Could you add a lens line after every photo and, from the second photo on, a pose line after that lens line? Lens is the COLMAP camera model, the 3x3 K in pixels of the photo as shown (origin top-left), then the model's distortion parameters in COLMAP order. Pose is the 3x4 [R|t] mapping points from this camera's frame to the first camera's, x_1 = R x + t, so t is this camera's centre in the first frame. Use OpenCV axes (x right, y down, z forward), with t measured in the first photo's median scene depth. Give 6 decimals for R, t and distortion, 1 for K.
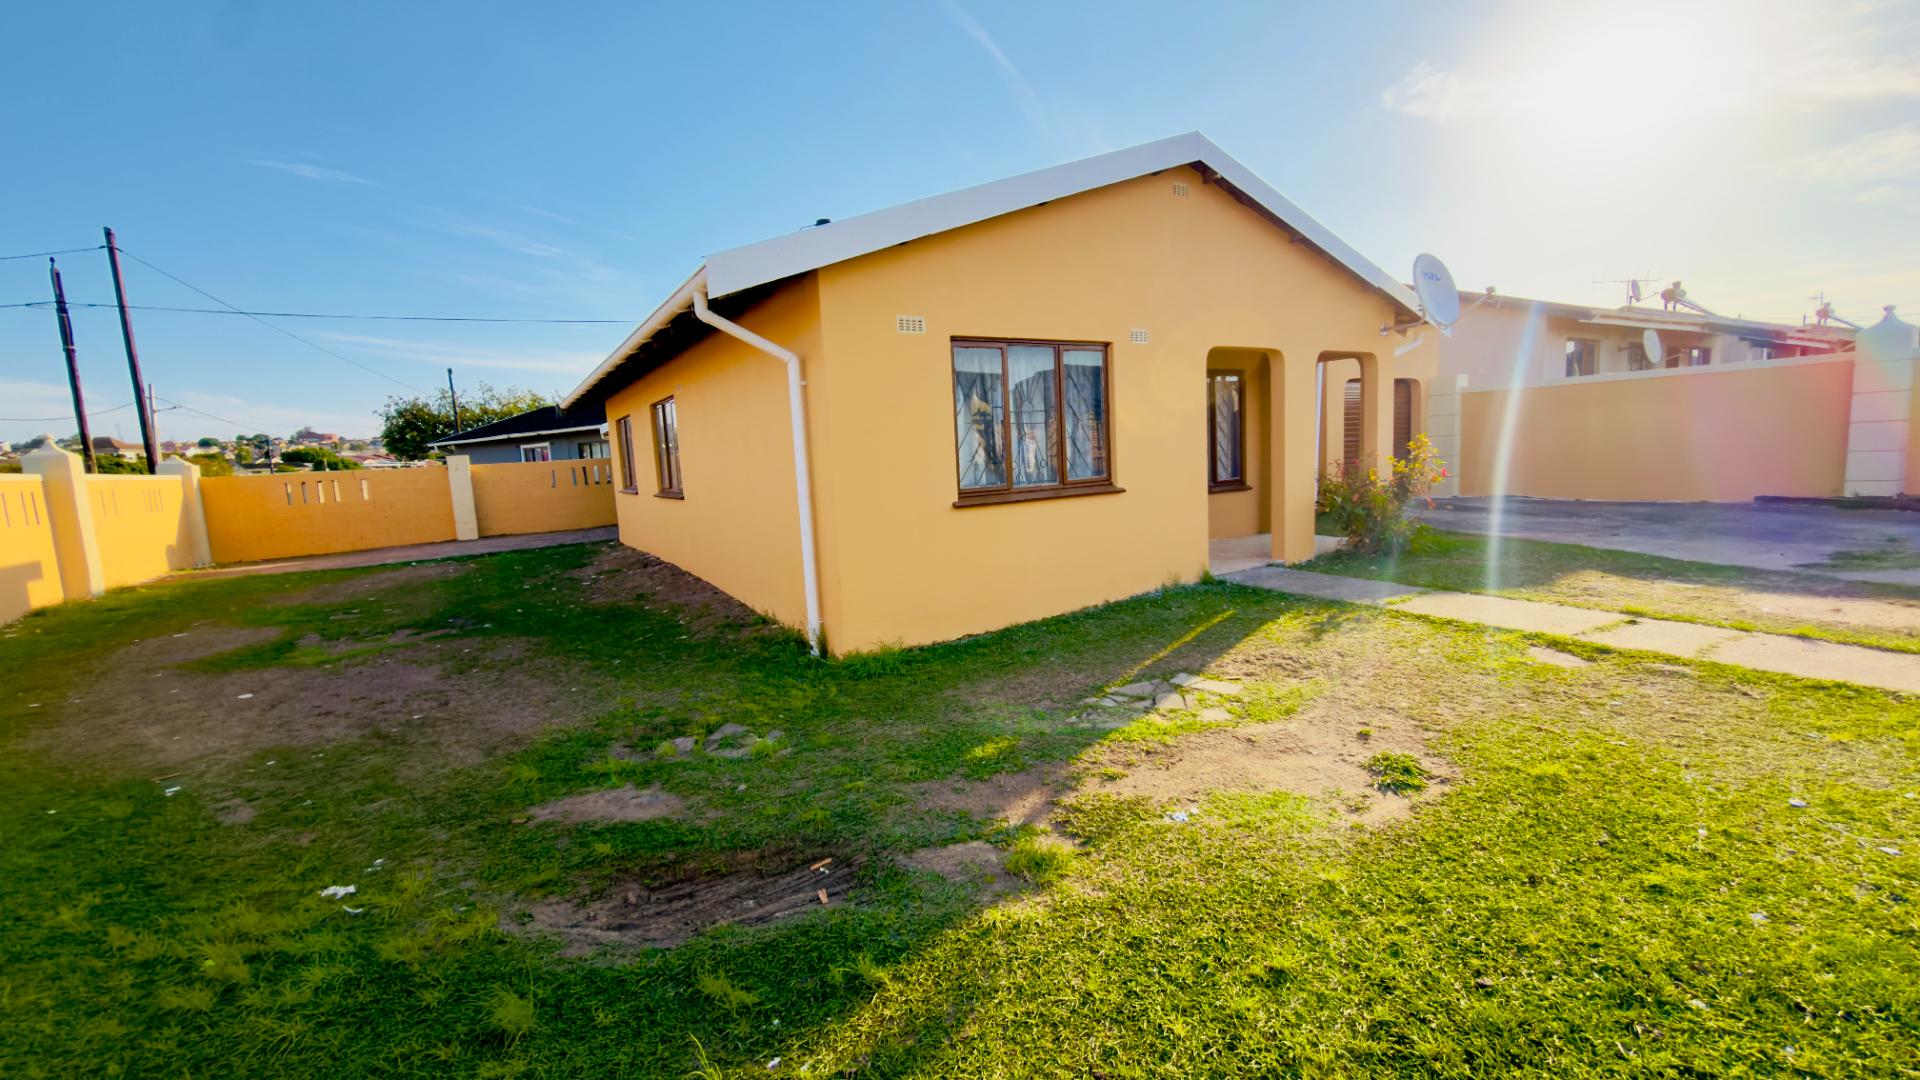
lens RADIAL K [[764.4, 0, 965.8], [0, 764.4, 542.8], [0, 0, 1]] dist [0.002497, -0.000819]
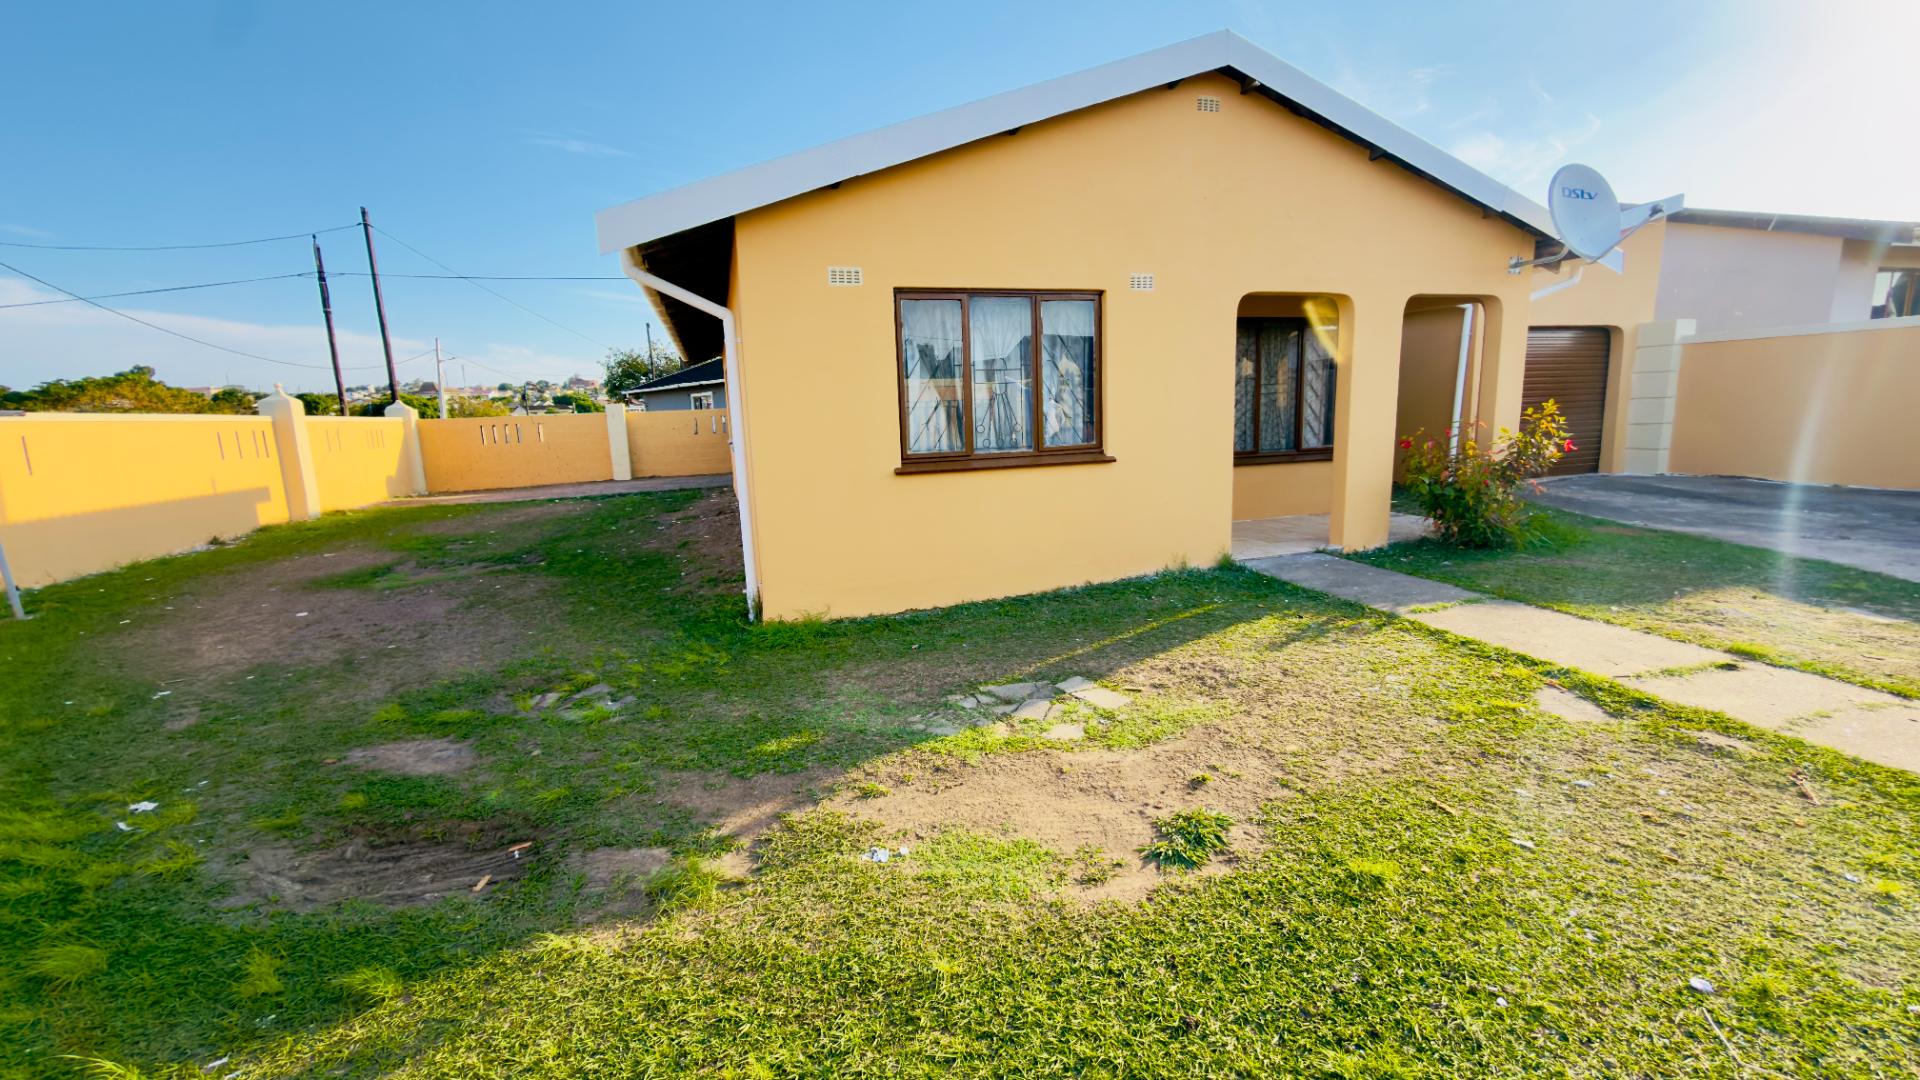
lens RADIAL K [[764.4, 0, 965.2], [0, 764.4, 541.1], [0, 0, 1]] dist [0.002497, -0.000819]
pose [[0.969773, 0.057186, -0.237214, 0.359631], [-0.042654, 0.996911, 0.065952, -0.036203], [0.240253, -0.053841, 0.969216, 0.133708]]
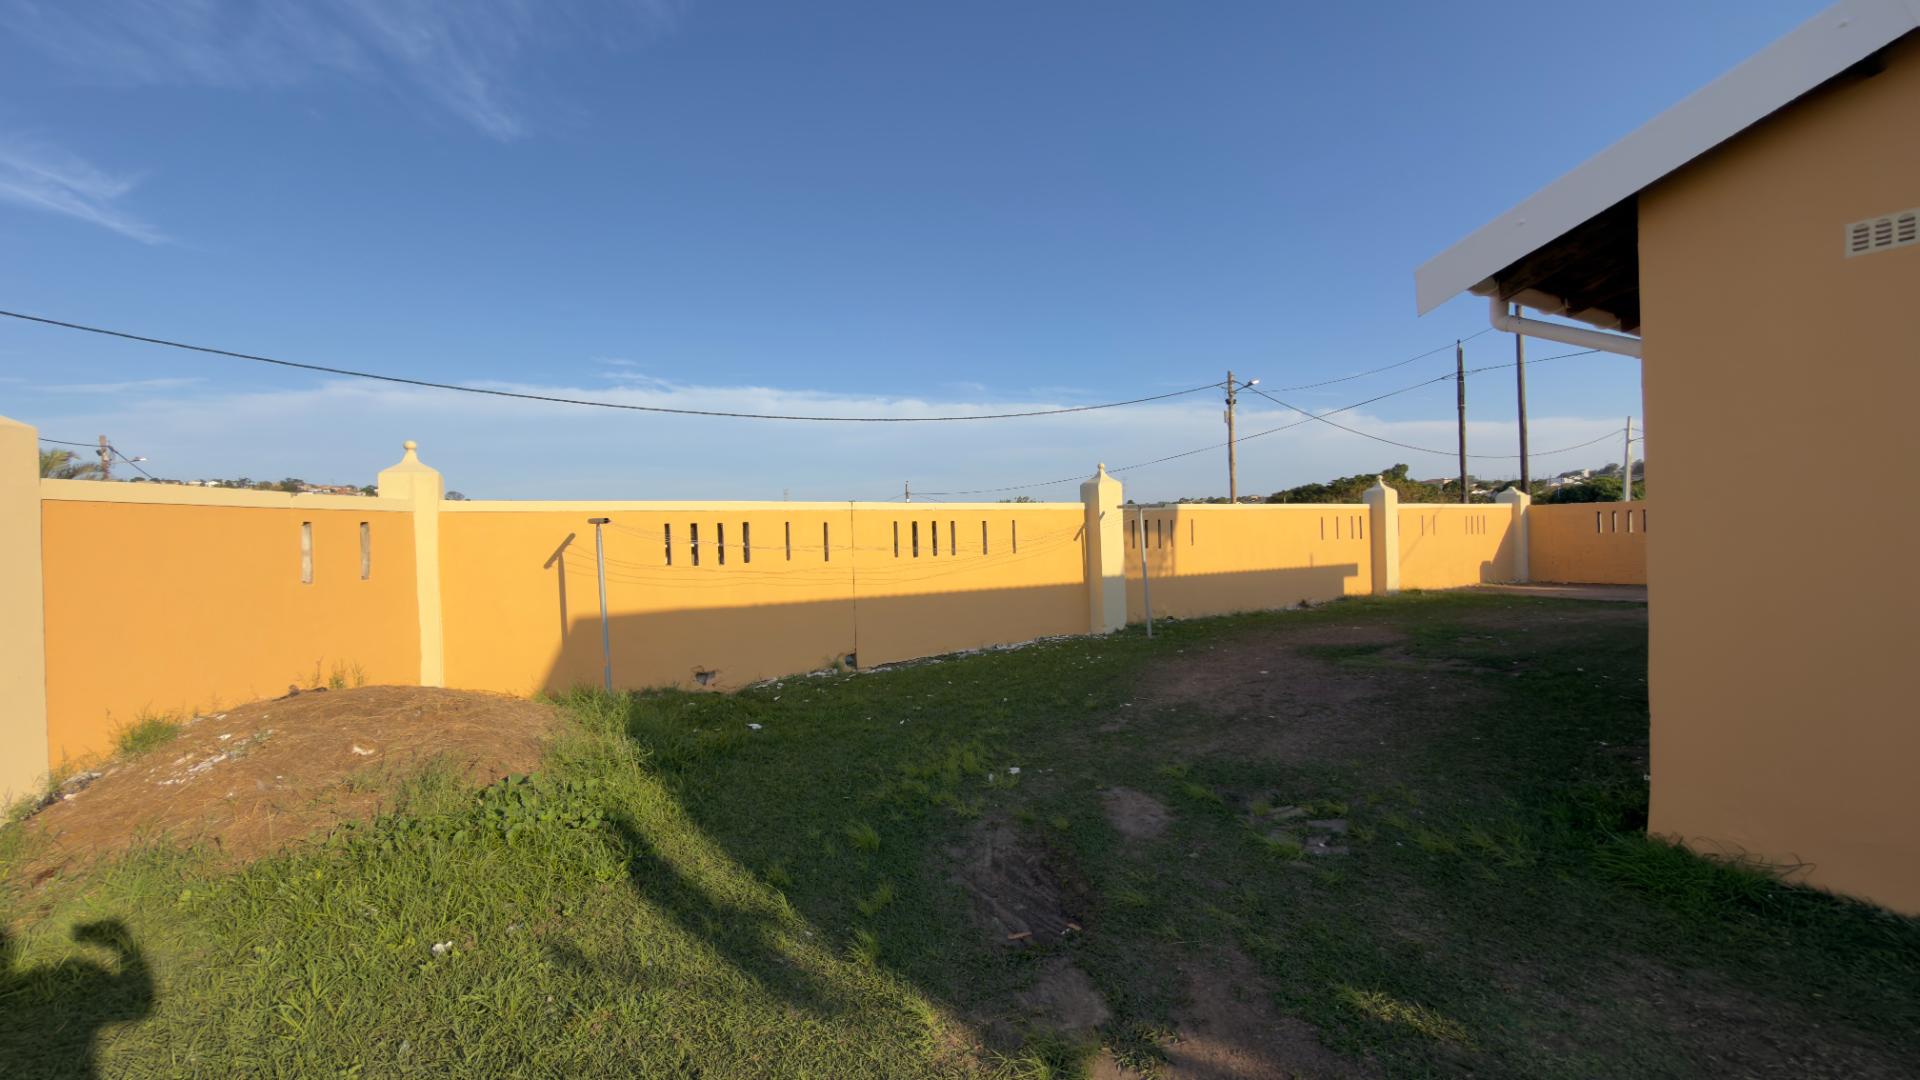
lens RADIAL K [[764.4, 0, 961.5], [0, 764.4, 534.4], [0, 0, 1]] dist [0.002497, -0.000819]
pose [[-0.012670, 0.052388, -0.998546, 0.491510], [-0.090019, 0.994512, 0.053318, -0.080874], [0.995859, 0.090564, -0.007884, 0.514230]]
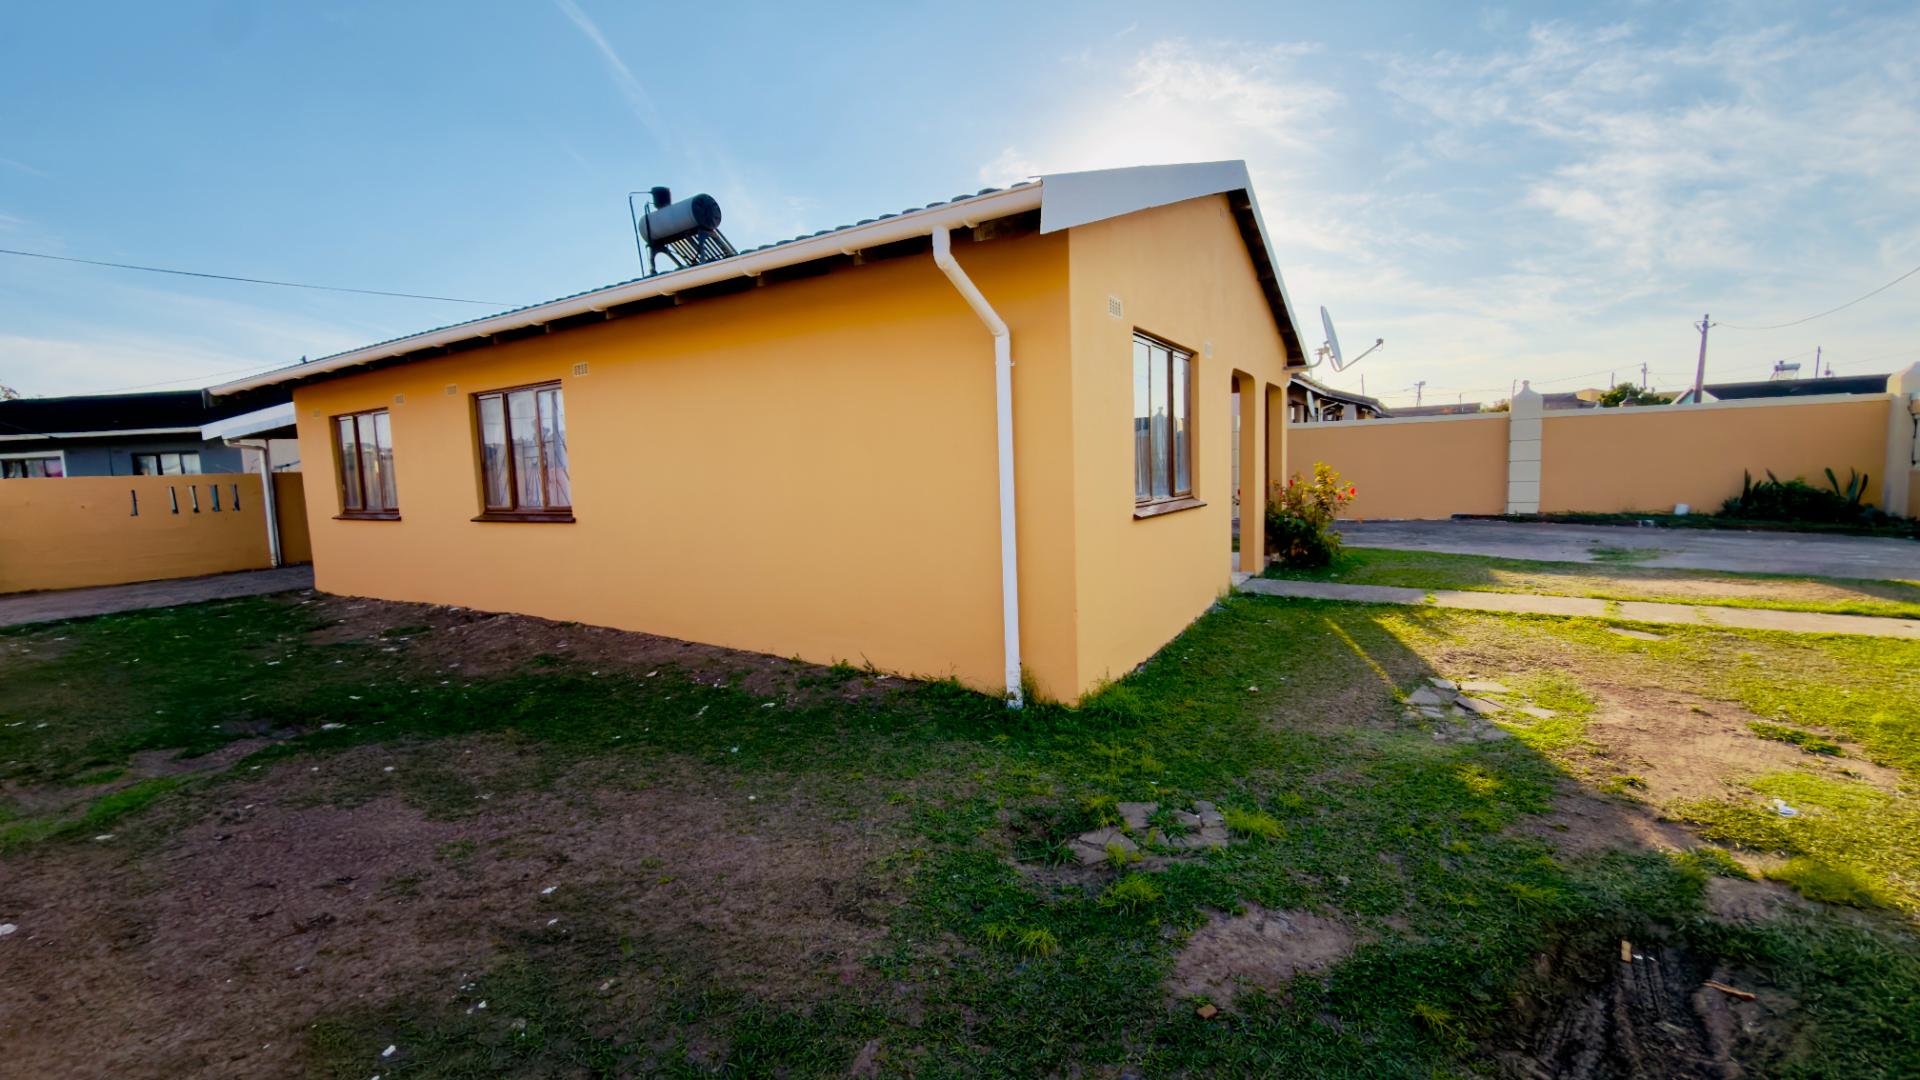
lens RADIAL K [[764.4, 0, 967.6], [0, 764.4, 538.5], [0, 0, 1]] dist [0.002497, -0.000819]
pose [[0.897260, -0.016772, 0.441185, -0.707005], [0.038786, 0.998409, -0.040925, 0.005734], [-0.439796, 0.053832, 0.896483, 0.363064]]
